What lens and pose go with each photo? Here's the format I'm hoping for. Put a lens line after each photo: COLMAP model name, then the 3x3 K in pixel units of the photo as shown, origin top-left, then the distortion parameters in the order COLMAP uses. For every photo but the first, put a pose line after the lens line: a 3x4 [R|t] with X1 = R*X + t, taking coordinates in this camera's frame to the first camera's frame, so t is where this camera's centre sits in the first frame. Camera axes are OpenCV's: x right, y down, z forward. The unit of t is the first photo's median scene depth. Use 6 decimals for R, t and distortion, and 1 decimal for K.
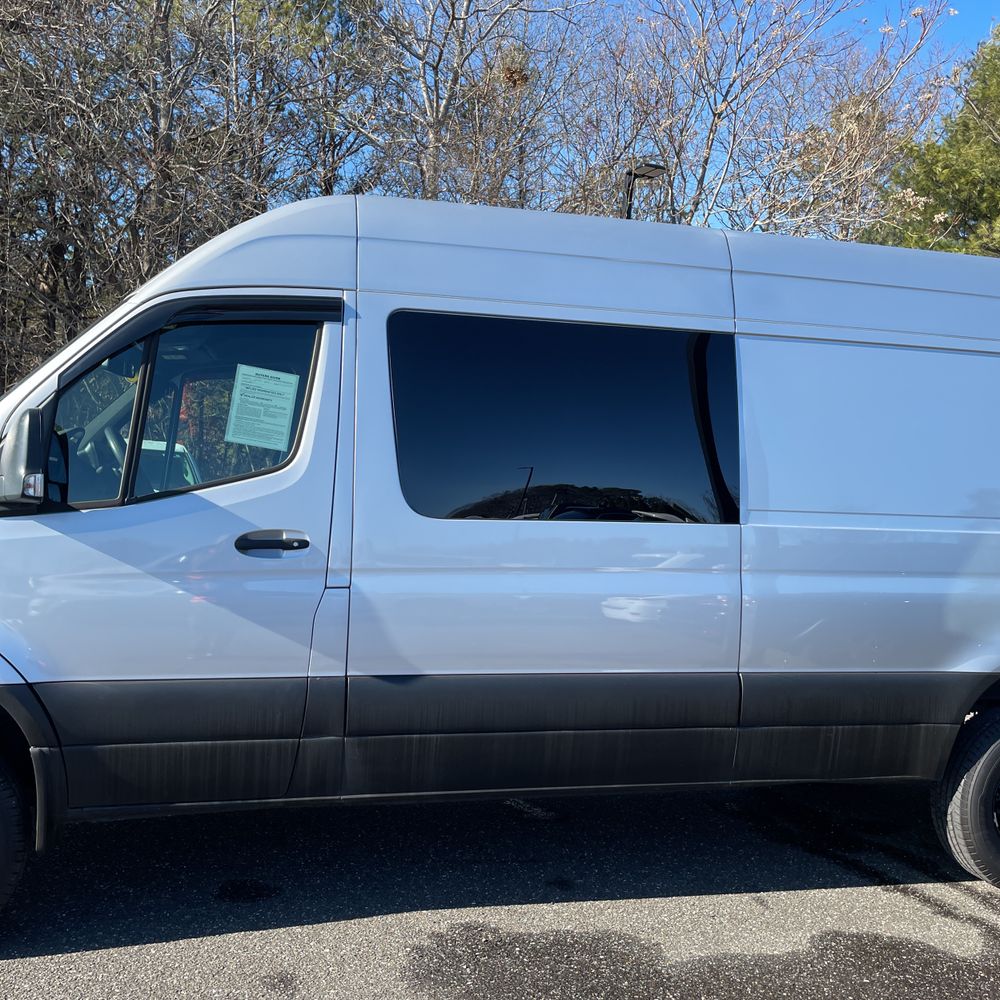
lens RADIAL K [[1002.1, 0, 500.0], [0, 1002.1, 500.0], [0, 0, 1]] dist [0.093684, -0.128916]
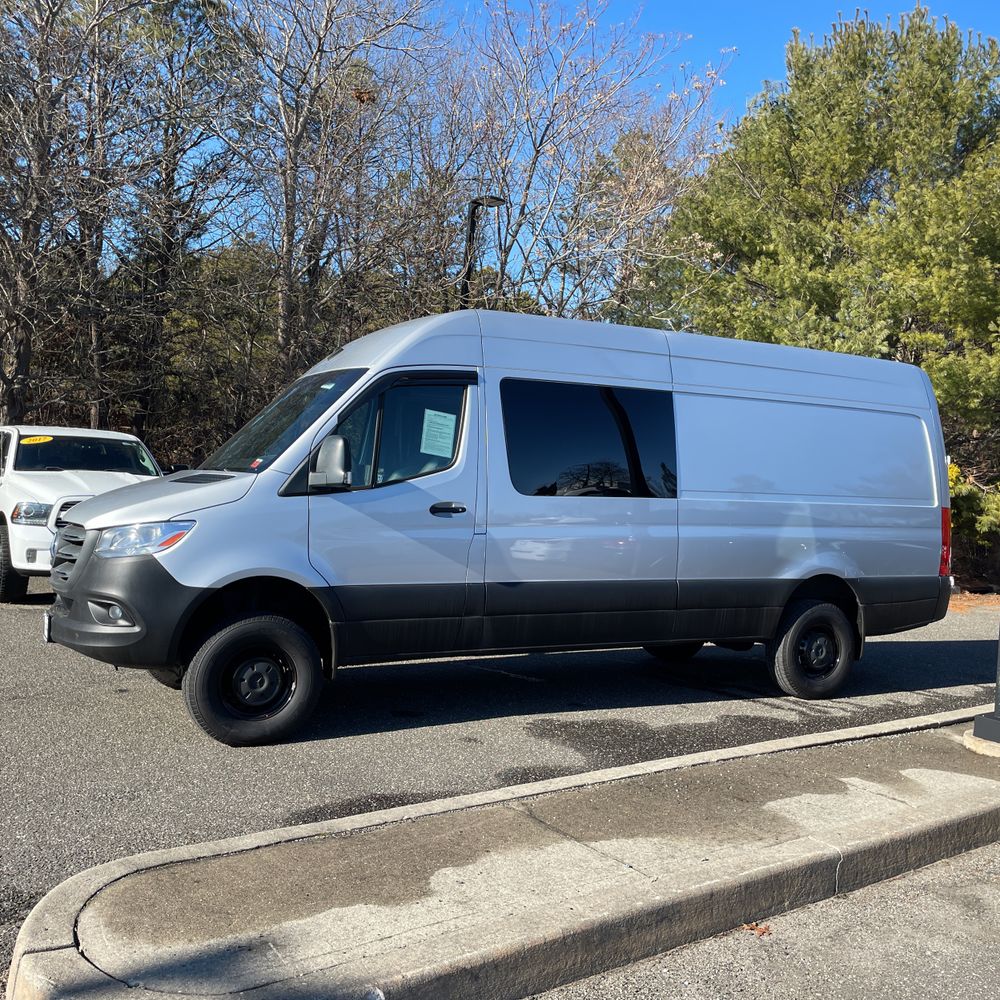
lens RADIAL K [[982.2, 0, 521.0], [0, 982.2, 499.8], [0, 0, 1]] dist [0.100086, -0.006551]
pose [[0.970116, -0.003832, 0.242611, -0.505473], [-0.000913, 0.999811, 0.019441, -0.008259], [-0.242640, -0.019081, 0.969929, -0.706608]]
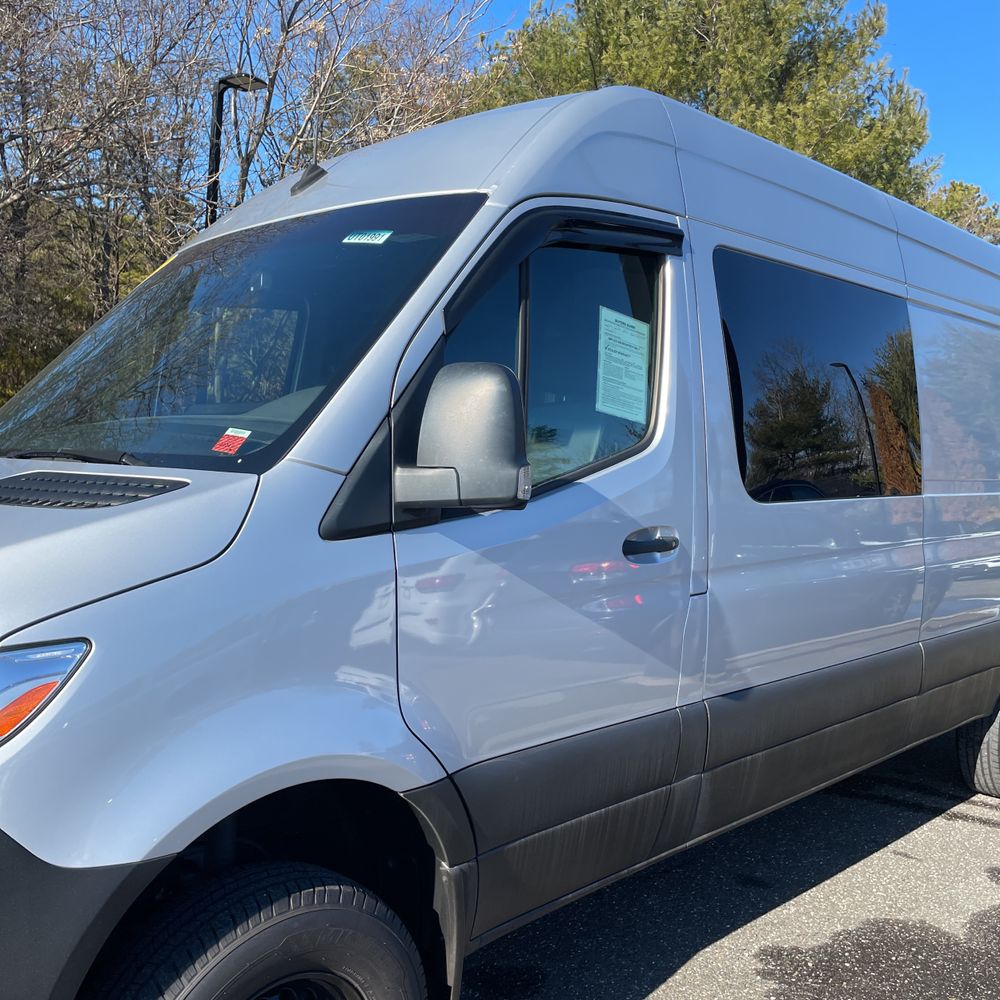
lens RADIAL K [[1004.3, 0, 502.2], [0, 1004.3, 517.6], [0, 0, 1]] dist [0.071697, -0.102428]
pose [[0.861374, -0.043662, 0.506091, -0.687255], [0.003737, 0.996817, 0.079638, -0.037728], [-0.507957, -0.066707, 0.858796, 0.381869]]
